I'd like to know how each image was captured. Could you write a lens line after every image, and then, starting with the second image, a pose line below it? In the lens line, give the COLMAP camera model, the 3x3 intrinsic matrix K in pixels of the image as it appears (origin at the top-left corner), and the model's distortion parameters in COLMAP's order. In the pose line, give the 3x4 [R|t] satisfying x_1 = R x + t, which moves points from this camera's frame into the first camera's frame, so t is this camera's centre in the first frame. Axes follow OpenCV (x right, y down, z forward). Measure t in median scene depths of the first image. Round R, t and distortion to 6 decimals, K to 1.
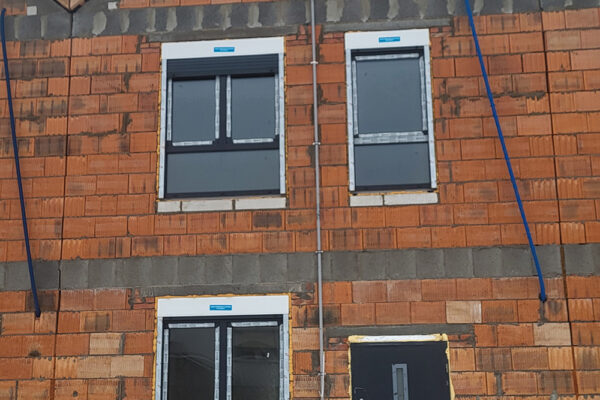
lens RADIAL K [[448.2, 0, 301.1], [0, 448.2, 176.4], [0, 0, 1]] dist [0.006774, 0.003175]
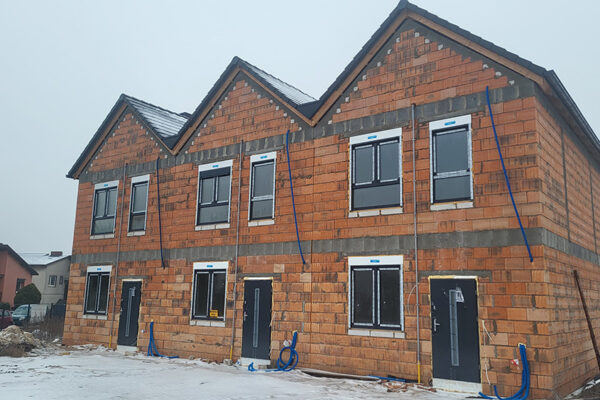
lens RADIAL K [[448.2, 0, 301.1], [0, 448.2, 176.4], [0, 0, 1]] dist [0.006774, 0.003175]
pose [[0.857933, -0.080909, -0.507351, 1.636861], [0.047882, 0.995816, -0.077838, -0.003088], [0.511525, 0.042487, 0.858217, -1.000649]]
